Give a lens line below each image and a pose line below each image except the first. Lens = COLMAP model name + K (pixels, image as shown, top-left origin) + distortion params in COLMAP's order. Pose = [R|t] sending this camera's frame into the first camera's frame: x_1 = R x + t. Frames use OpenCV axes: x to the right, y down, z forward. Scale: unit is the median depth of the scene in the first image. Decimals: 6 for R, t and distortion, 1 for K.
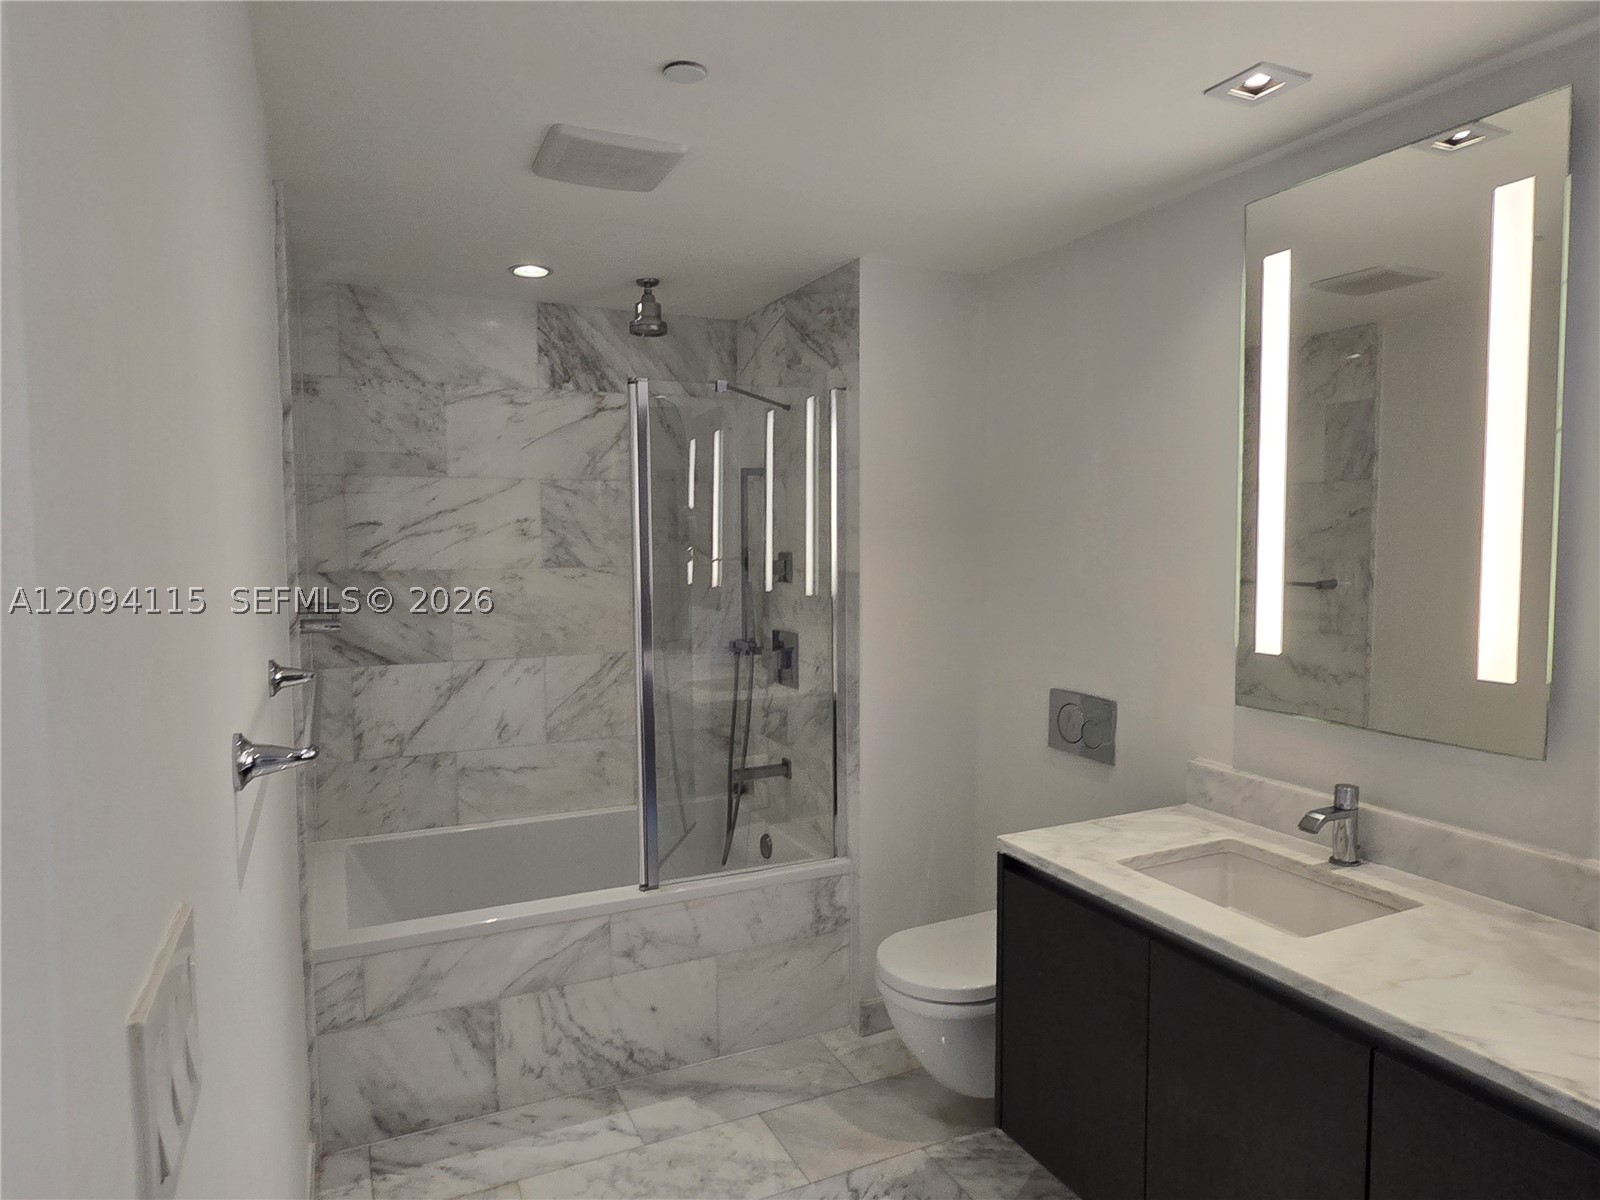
lens RADIAL K [[980.5, 0, 795.3], [0, 980.5, 599.3], [0, 0, 1]] dist [-0.003016, 0.002225]
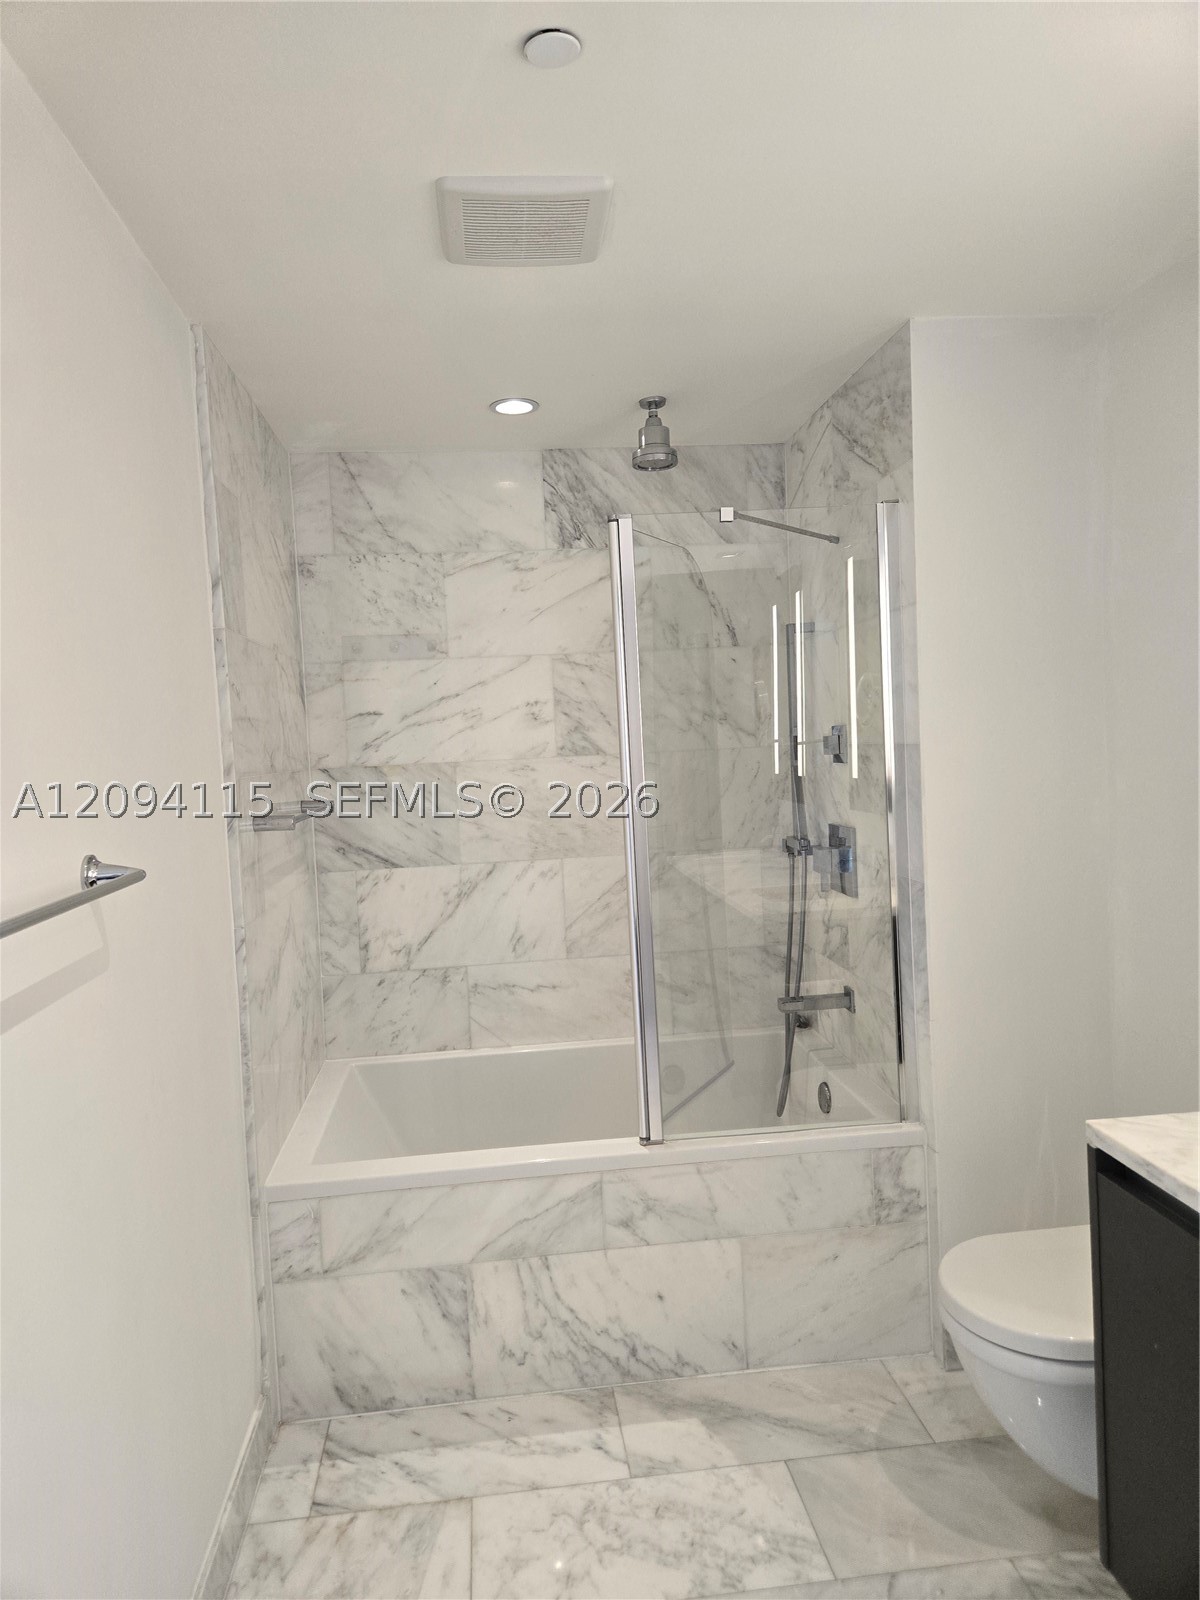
lens RADIAL K [[1055.5, 0, 600.0], [0, 1055.5, 800.0], [0, 0, 1]] dist [0.081012, -0.065349]
pose [[0.942406, -0.023391, -0.333652, 0.099966], [0.021945, 0.999726, -0.008101, 0.016572], [0.333750, 0.000313, 0.942661, 0.142976]]
